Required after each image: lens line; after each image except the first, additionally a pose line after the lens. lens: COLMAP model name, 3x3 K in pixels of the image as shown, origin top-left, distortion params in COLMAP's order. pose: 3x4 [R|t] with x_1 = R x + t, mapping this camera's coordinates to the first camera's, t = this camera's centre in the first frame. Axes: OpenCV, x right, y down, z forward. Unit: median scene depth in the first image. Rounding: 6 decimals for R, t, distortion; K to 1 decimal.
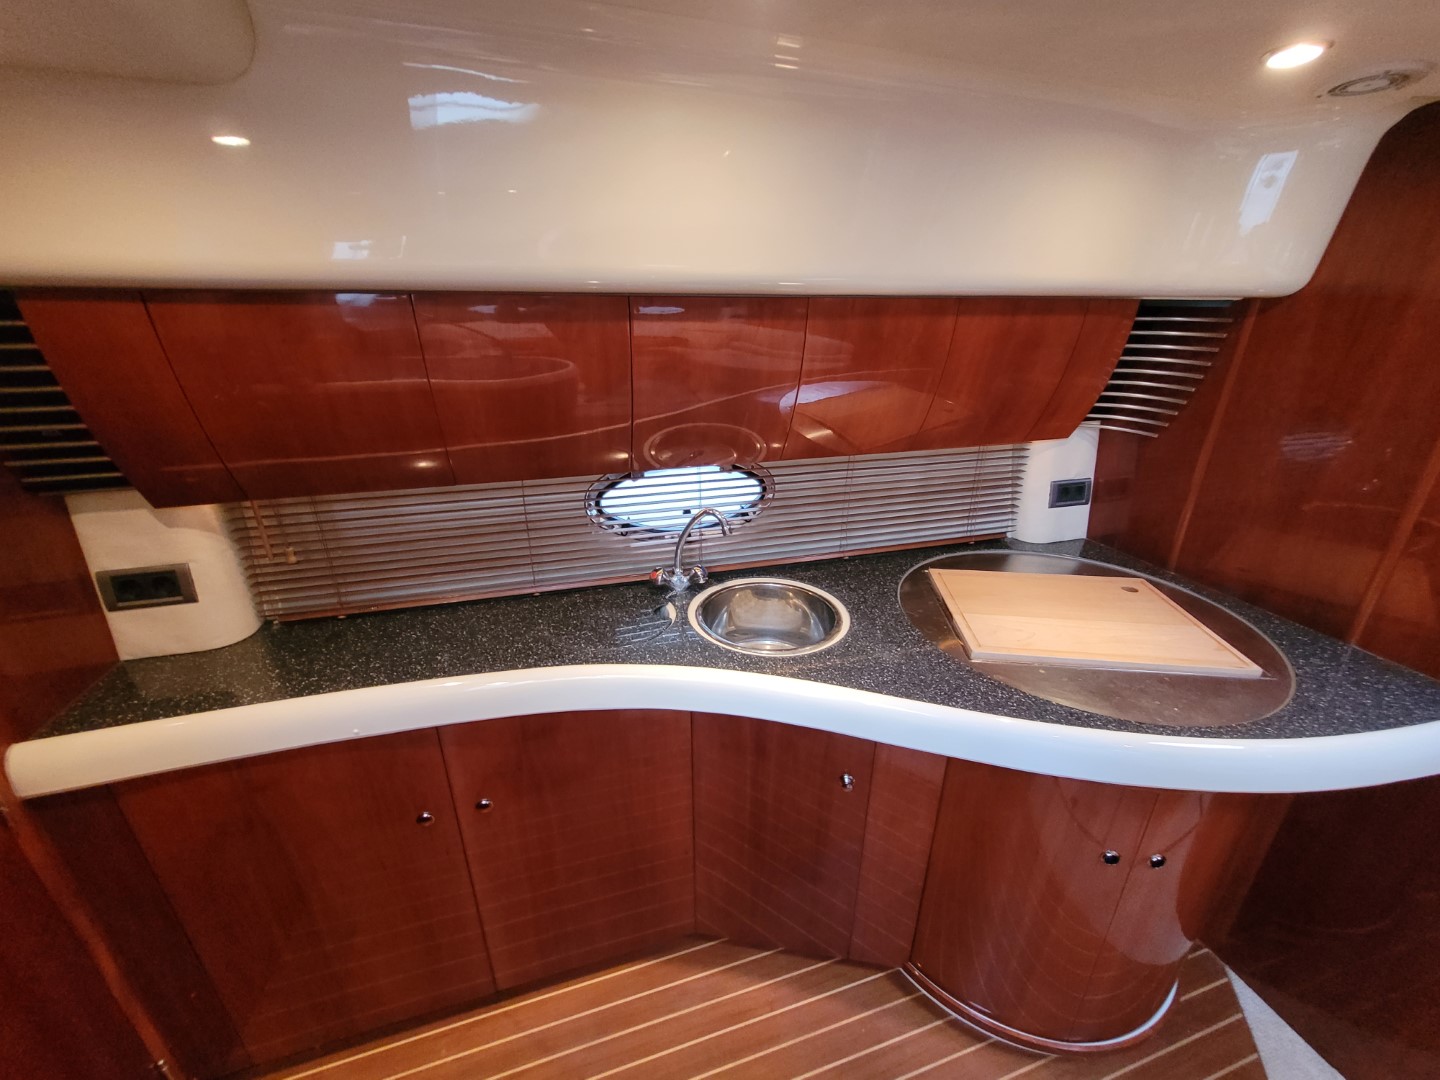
lens RADIAL K [[569.3, 0, 721.5], [0, 569.3, 540.0], [0, 0, 1]] dist [0.006399, -0.000290]
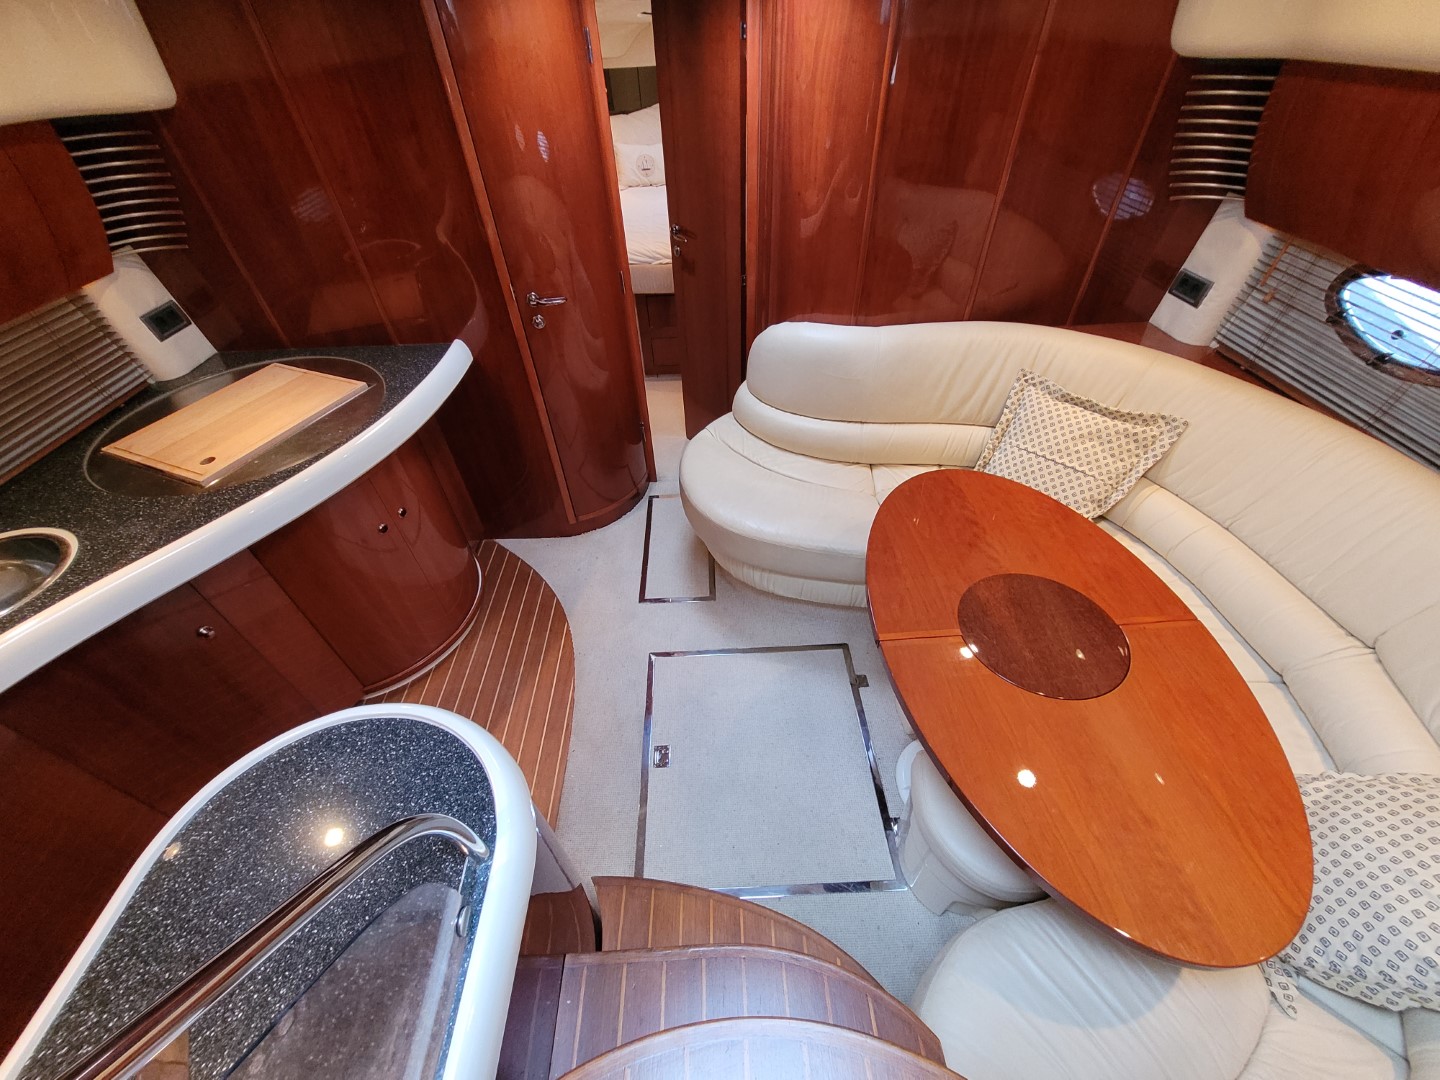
lens RADIAL K [[569.3, 0, 721.5], [0, 569.3, 540.0], [0, 0, 1]] dist [0.006399, -0.000290]
pose [[0.276444, -0.672026, 0.686993, -0.150404], [0.386445, 0.732243, 0.560786, 0.023221], [-0.879909, 0.110460, 0.462125, -0.450830]]
